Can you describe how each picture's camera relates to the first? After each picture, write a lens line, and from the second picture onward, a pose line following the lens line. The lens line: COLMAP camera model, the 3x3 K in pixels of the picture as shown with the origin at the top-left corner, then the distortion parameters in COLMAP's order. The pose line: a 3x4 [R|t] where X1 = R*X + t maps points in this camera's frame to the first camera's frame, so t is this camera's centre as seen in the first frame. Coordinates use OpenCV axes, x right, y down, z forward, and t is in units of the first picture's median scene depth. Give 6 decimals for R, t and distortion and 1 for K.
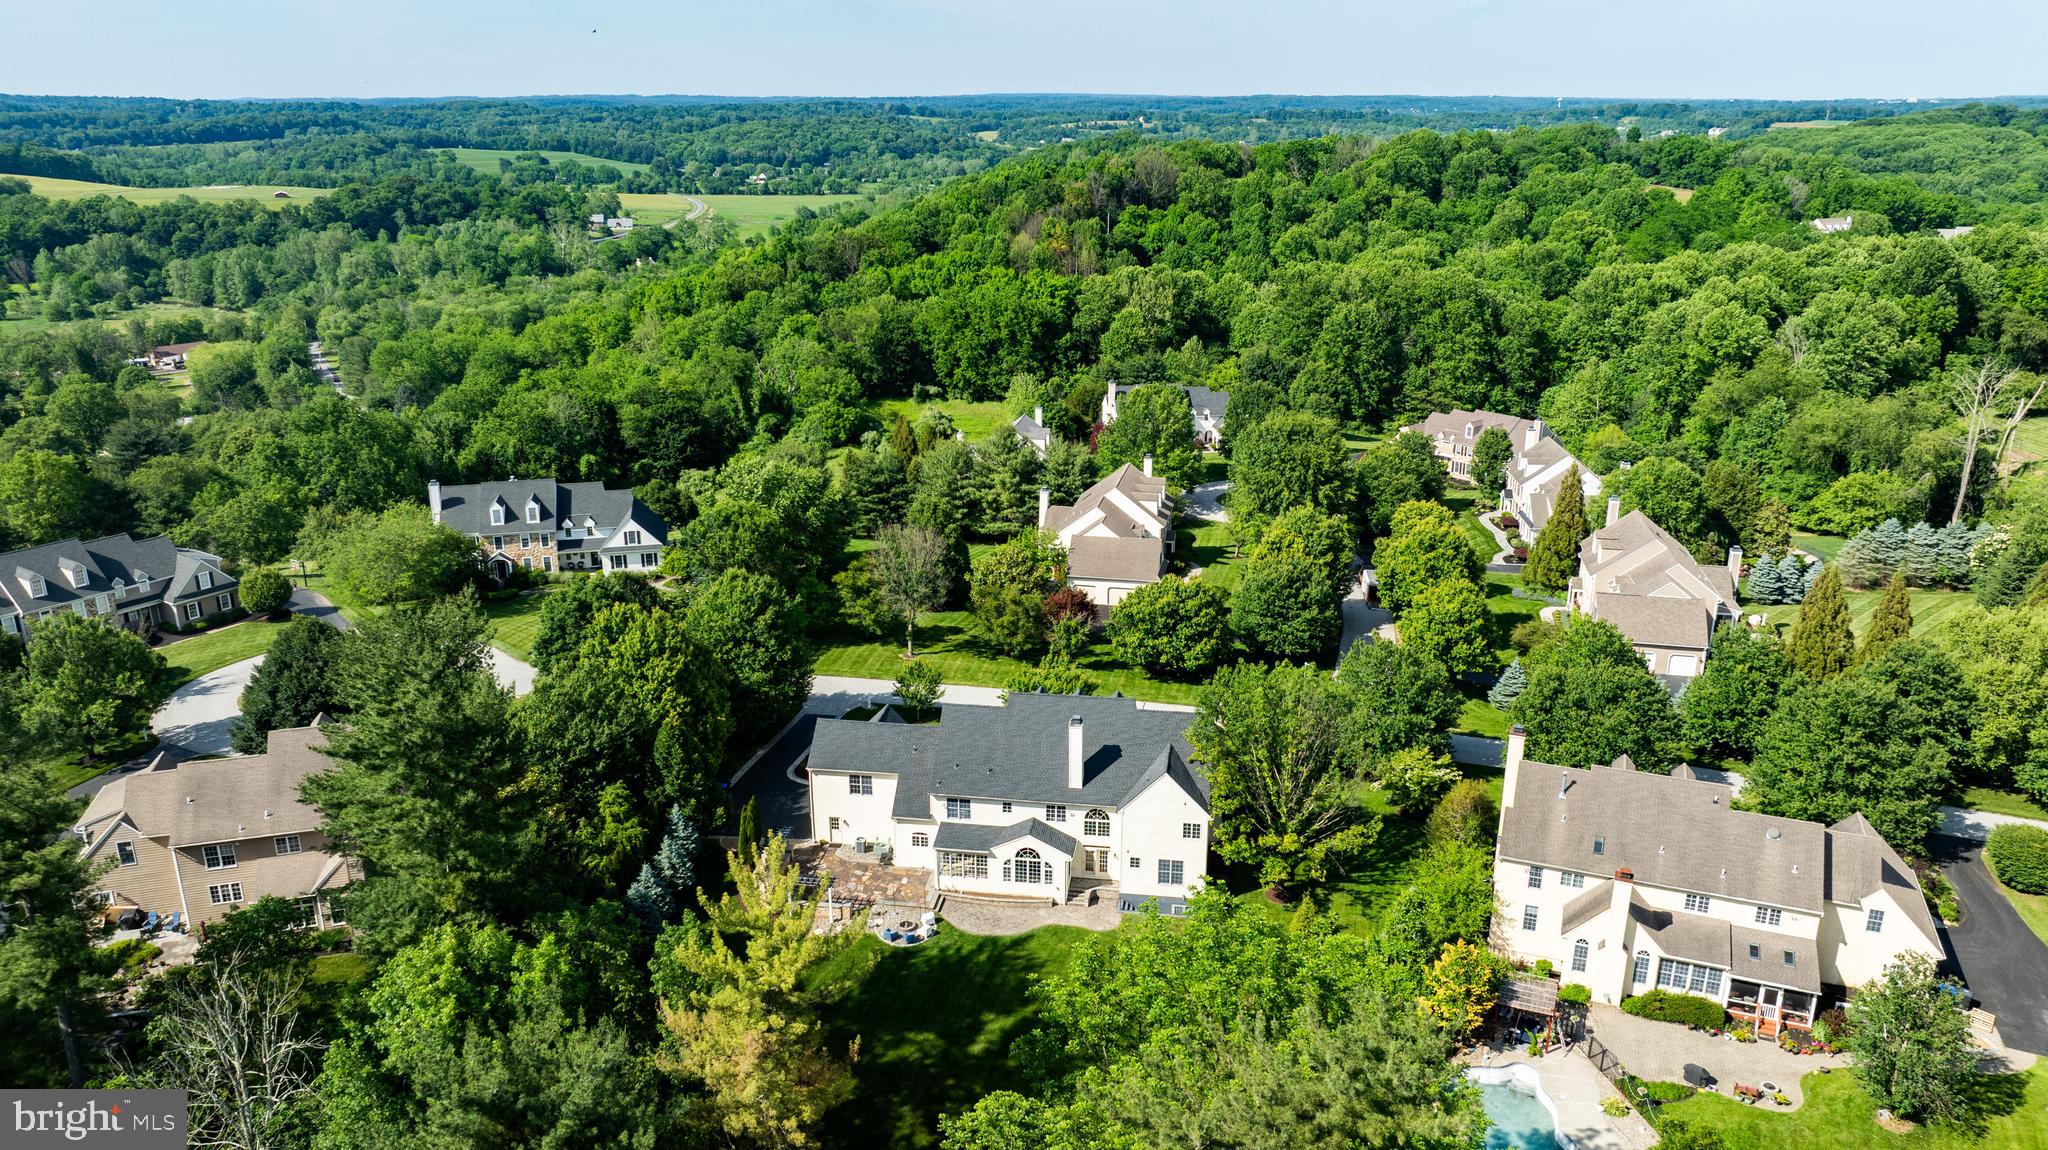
lens RADIAL K [[1440.9, 0, 1024.0], [0, 1440.9, 575.0], [0, 0, 1]] dist [-0.022289, 0.005515]
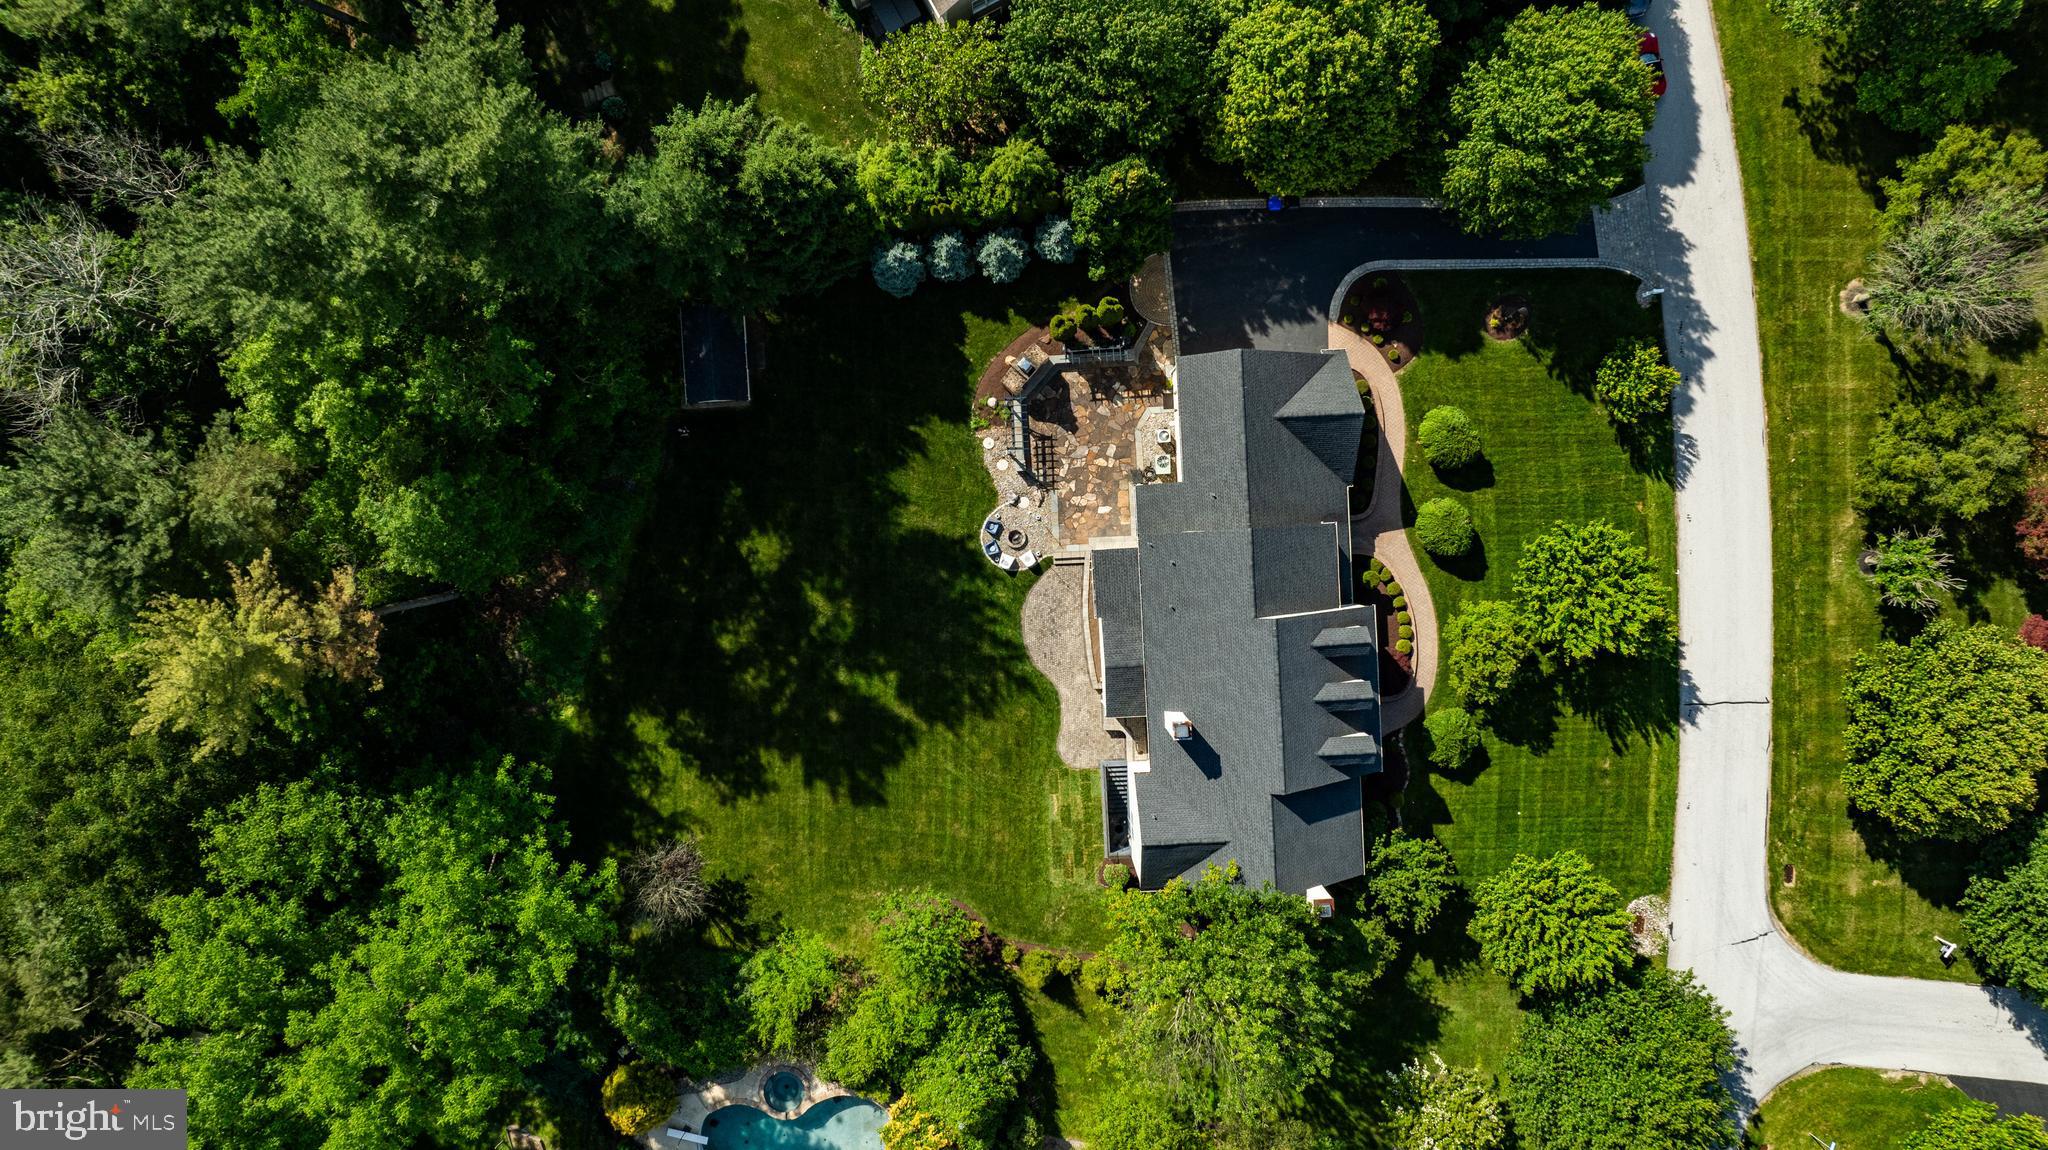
lens RADIAL K [[1440.9, 0, 1024.0], [0, 1440.9, 575.0], [0, 0, 1]] dist [-0.022289, 0.005515]
pose [[0.203124, 0.978775, 0.027209, -0.073032], [-0.306472, 0.037160, 0.951154, -0.536371], [0.929955, -0.201541, 0.307515, 0.644250]]
